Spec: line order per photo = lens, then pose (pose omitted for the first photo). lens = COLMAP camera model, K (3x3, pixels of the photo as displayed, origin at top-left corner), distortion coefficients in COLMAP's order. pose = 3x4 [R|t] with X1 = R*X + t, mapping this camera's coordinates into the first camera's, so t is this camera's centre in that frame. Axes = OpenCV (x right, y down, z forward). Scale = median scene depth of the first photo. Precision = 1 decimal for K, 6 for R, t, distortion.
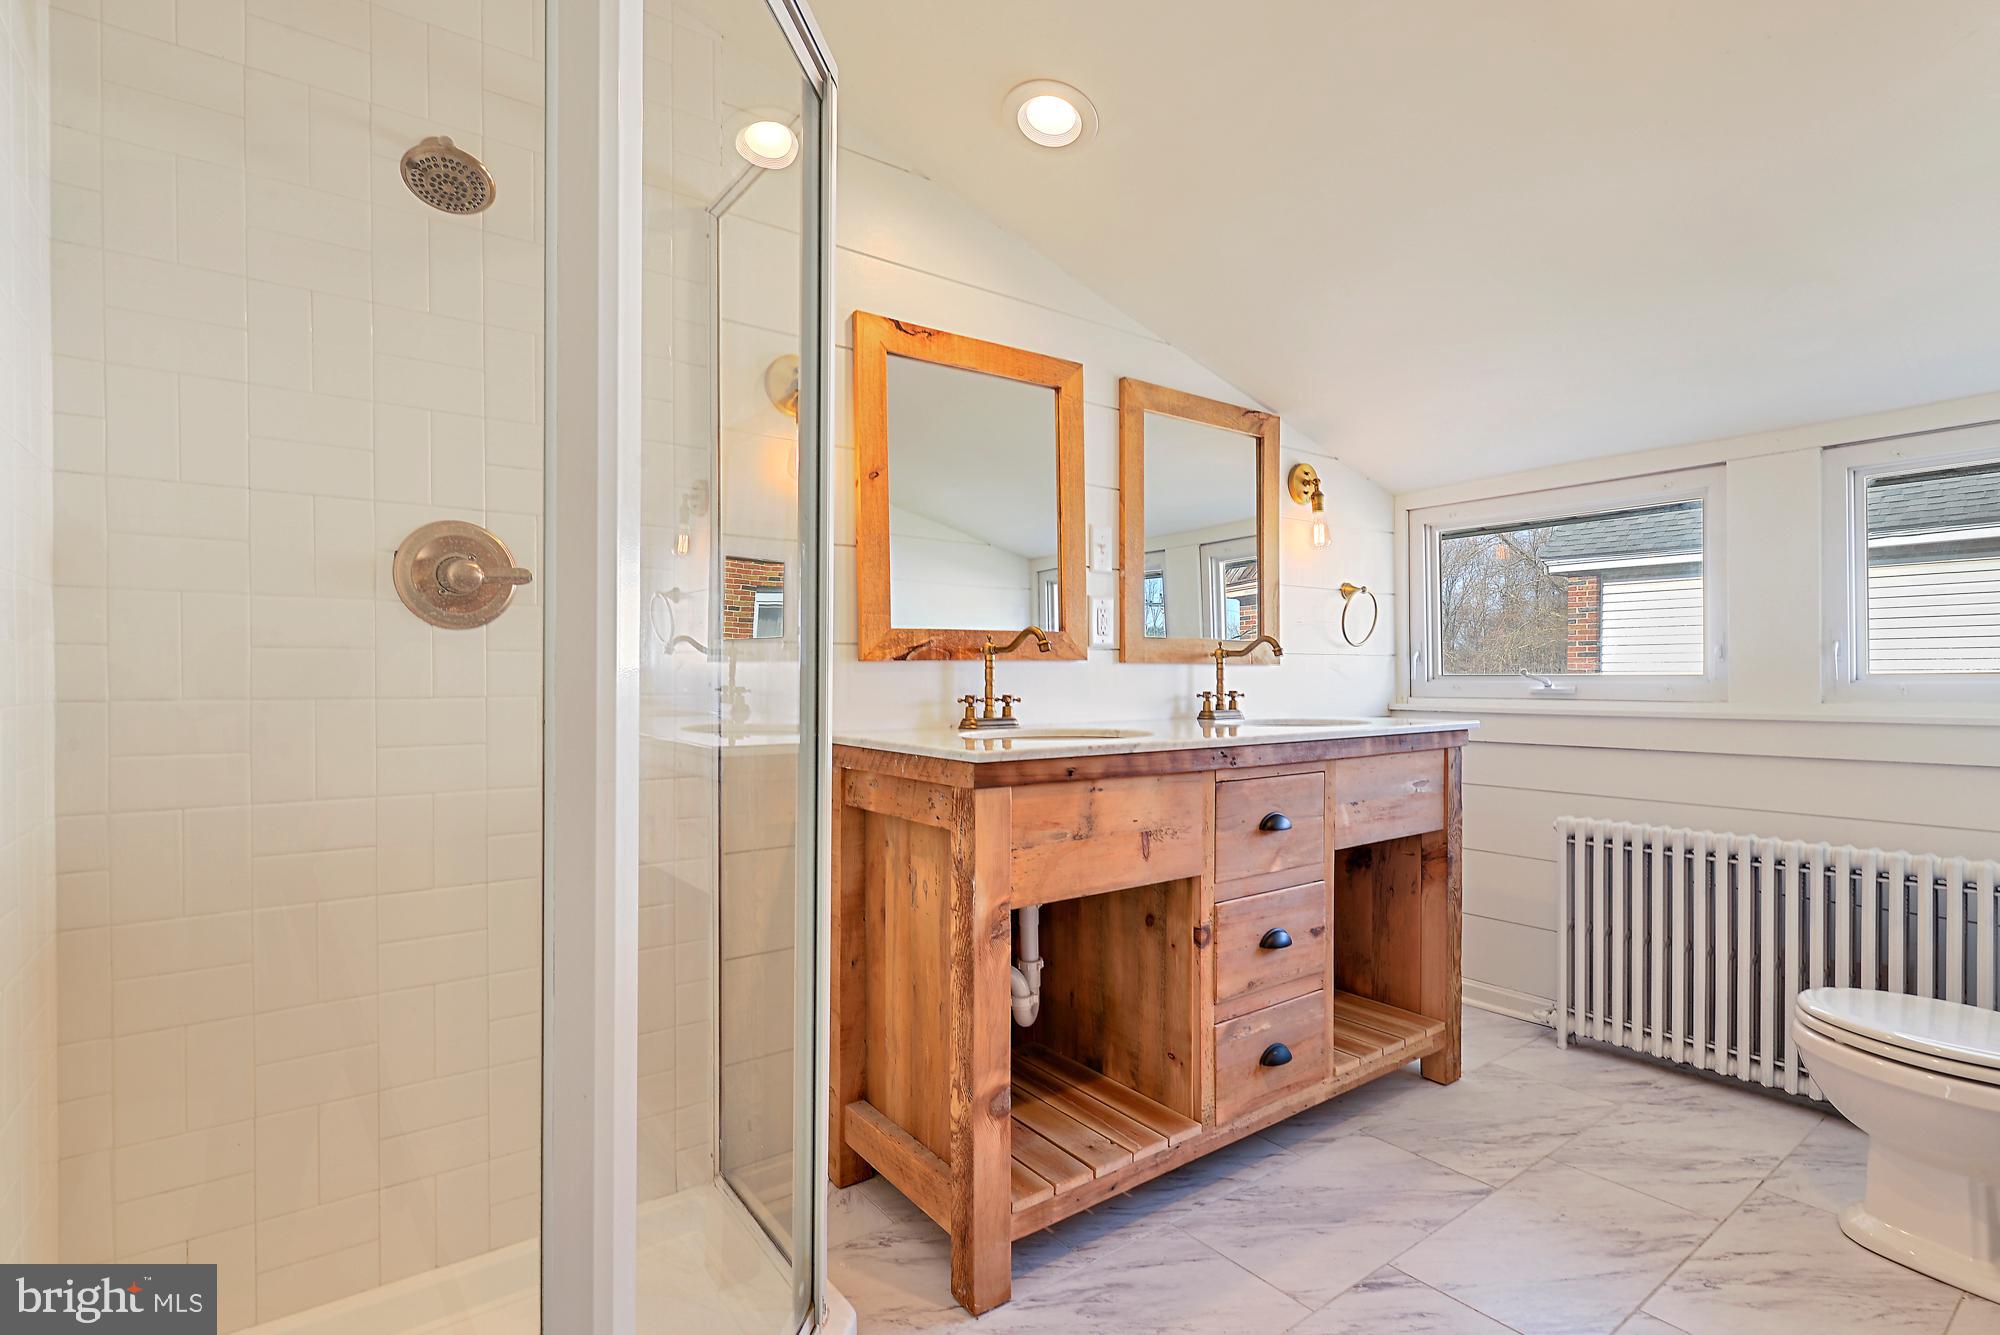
lens RADIAL K [[958.3, 0, 1000.0], [0, 958.3, 667.5], [0, 0, 1]] dist [0.001190, -0.000115]
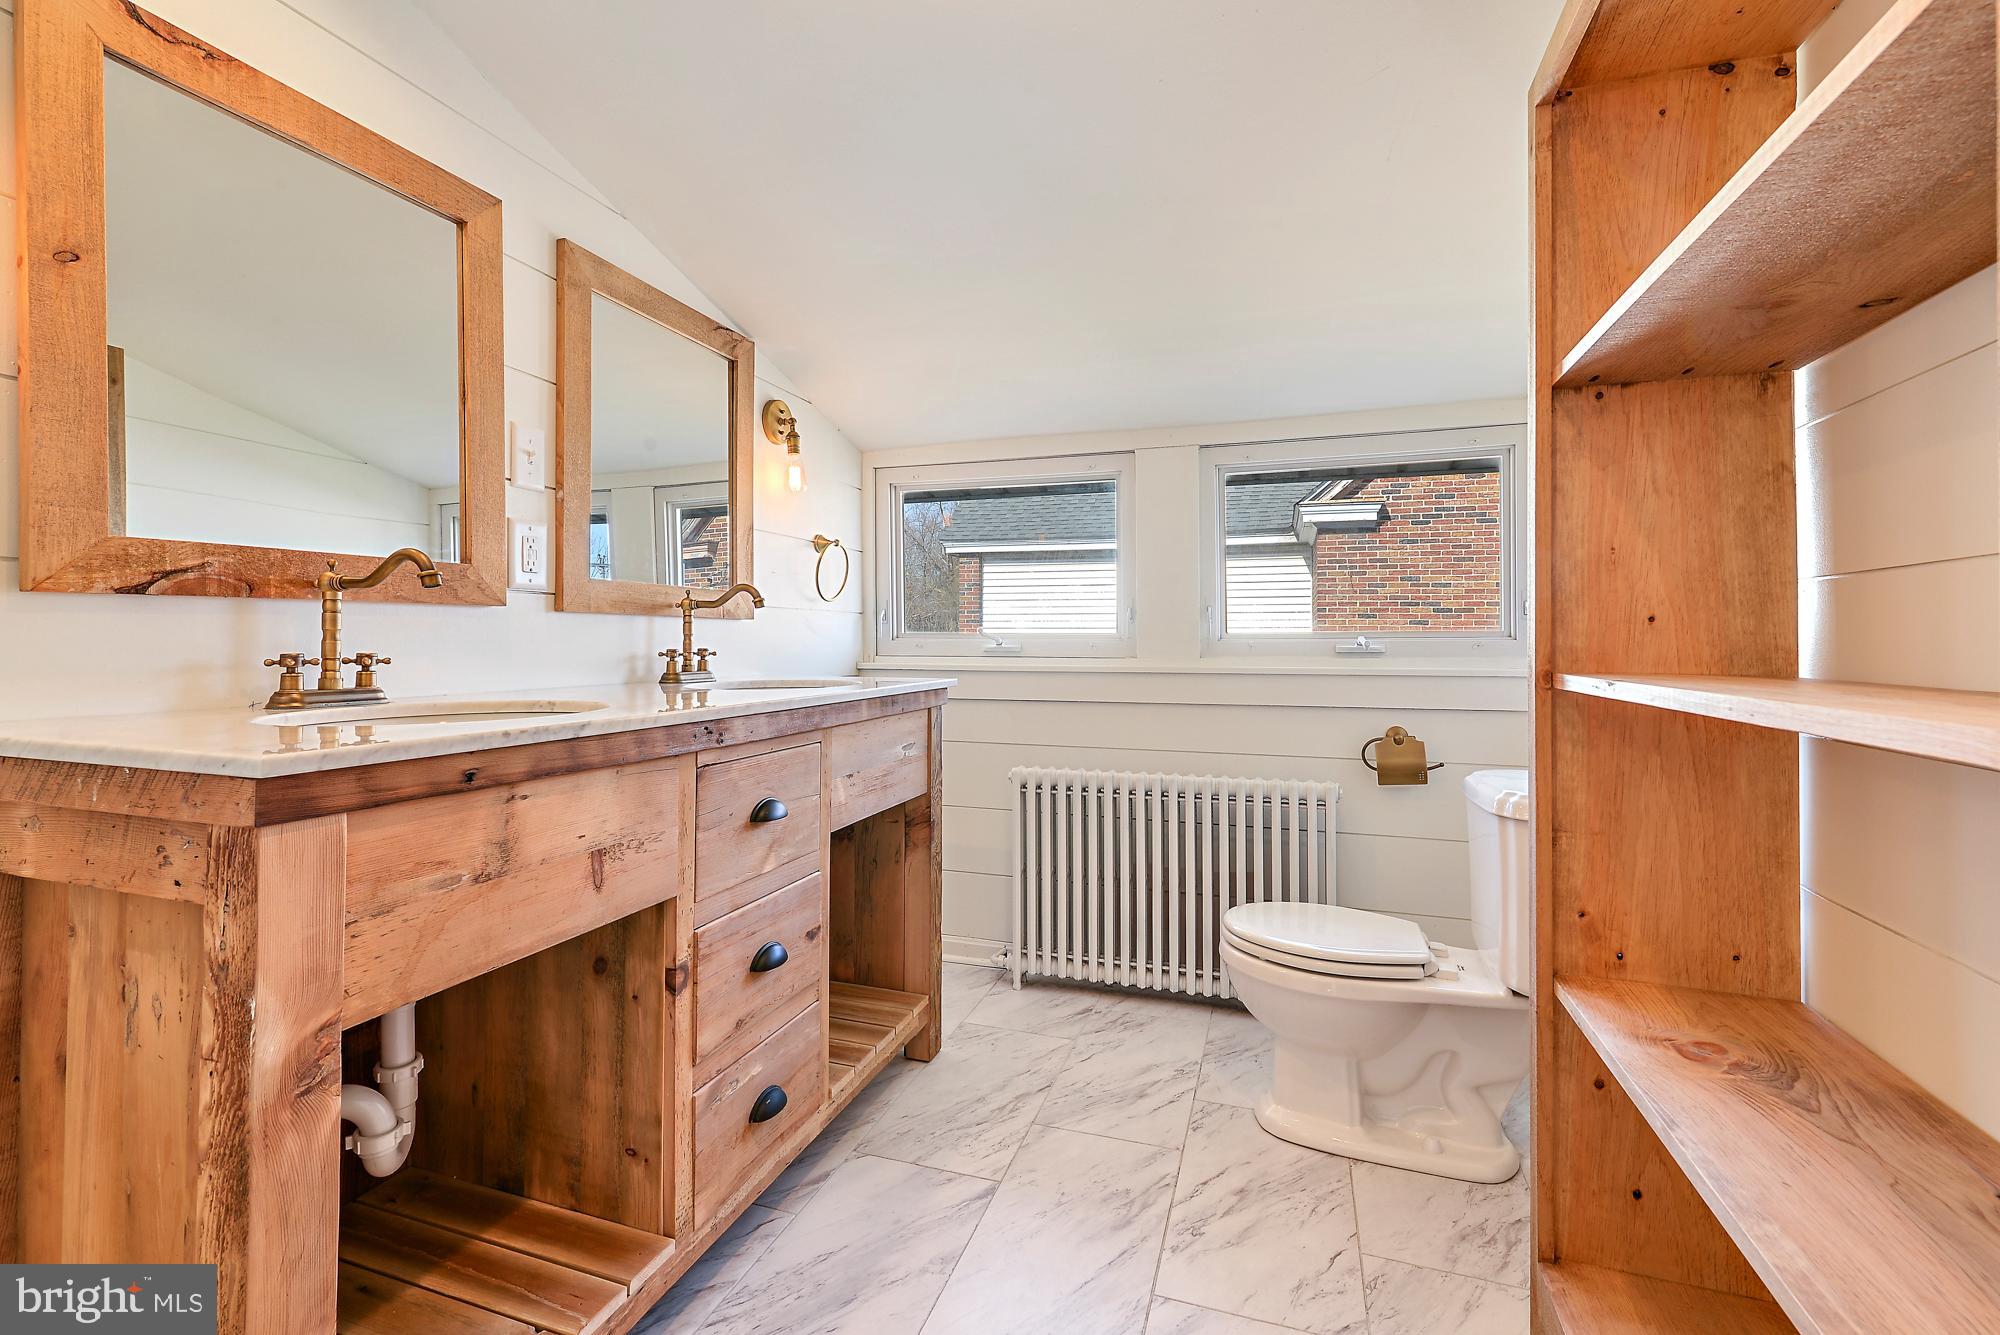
lens RADIAL K [[883.5, 0, 988.4], [0, 883.5, 635.7], [0, 0, 1]] dist [0.004985, 0.000256]
pose [[0.833644, 0.006994, 0.552258, 0.029106], [-0.009640, 0.999952, 0.001888, 0.011463], [-0.552219, -0.006897, 0.833671, 0.271086]]
